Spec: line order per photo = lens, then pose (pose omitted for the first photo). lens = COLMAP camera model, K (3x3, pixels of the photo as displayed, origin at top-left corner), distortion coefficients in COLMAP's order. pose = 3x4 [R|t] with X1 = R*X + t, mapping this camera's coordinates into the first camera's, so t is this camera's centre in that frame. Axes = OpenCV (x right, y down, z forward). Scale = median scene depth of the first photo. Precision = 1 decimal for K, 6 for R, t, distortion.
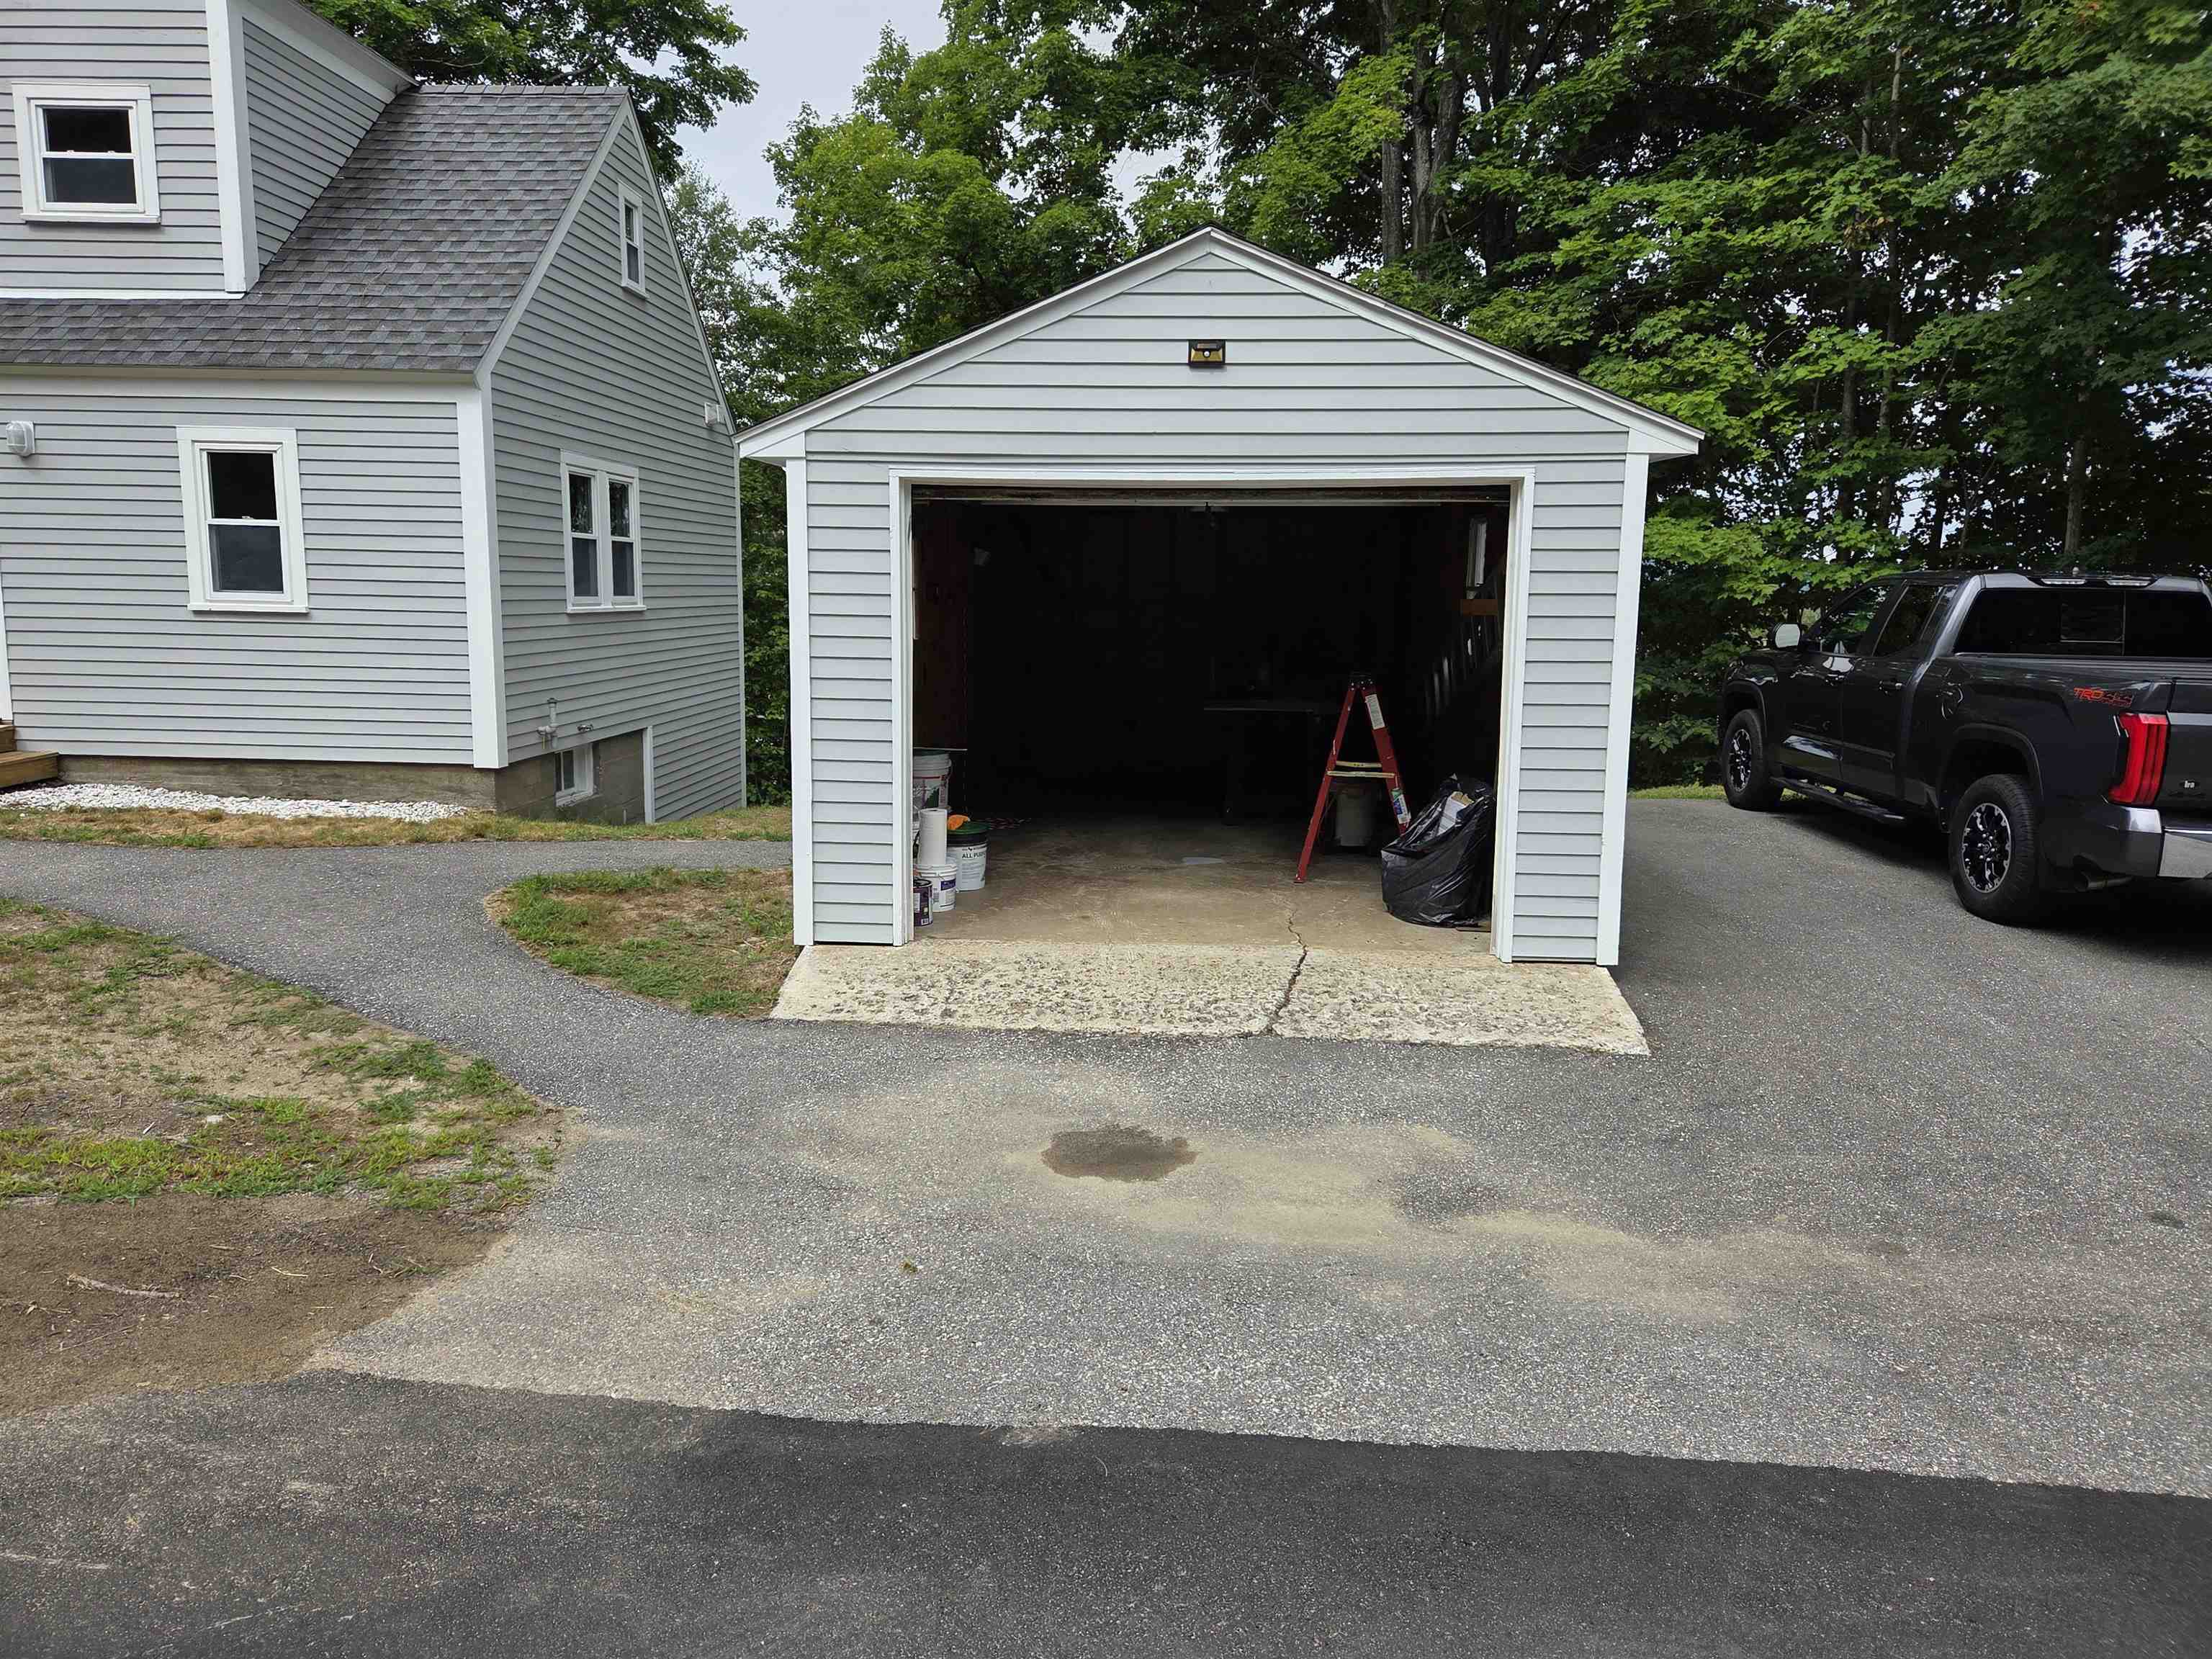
lens RADIAL K [[1489.5, 0, 1094.7], [0, 1489.5, 813.5], [0, 0, 1]] dist [0.097379, -0.090208]
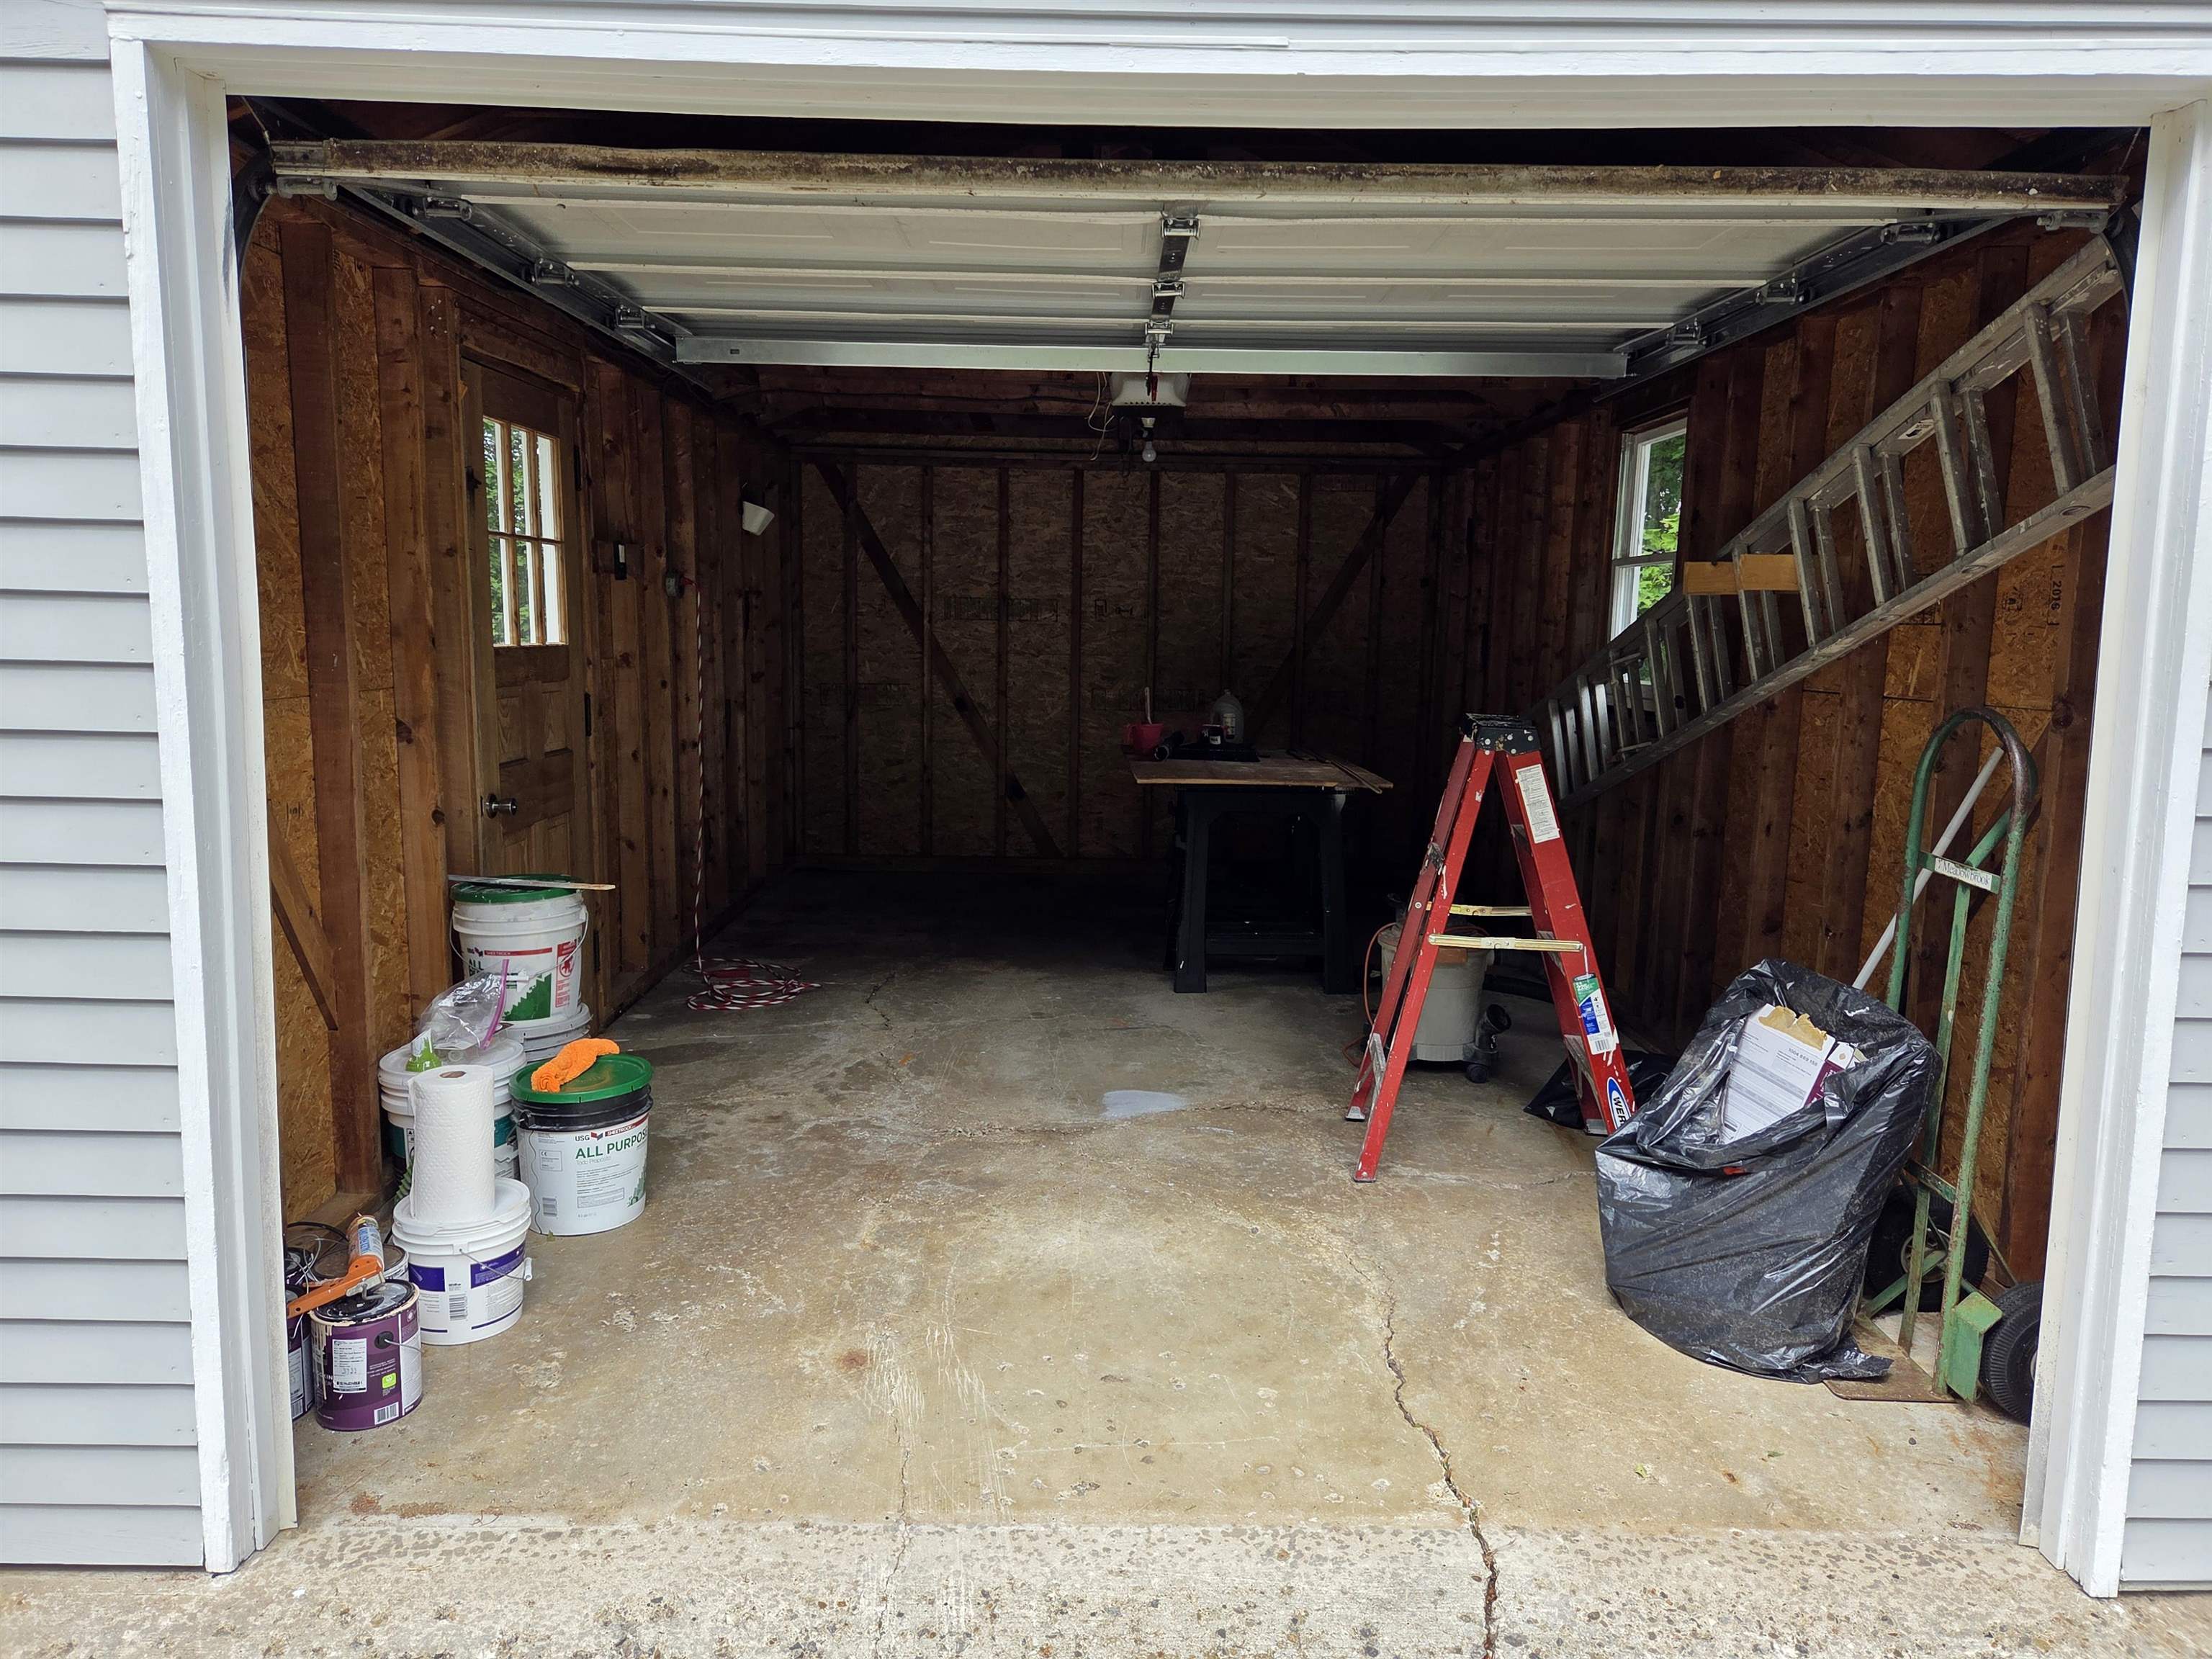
lens RADIAL K [[1489.5, 0, 1094.7], [0, 1489.5, 813.5], [0, 0, 1]] dist [0.097379, -0.090208]
pose [[0.998026, -0.002523, 0.062749, 0.028129], [0.004226, 0.999626, -0.027026, -0.052836], [-0.062657, 0.027238, 0.997663, 0.557858]]
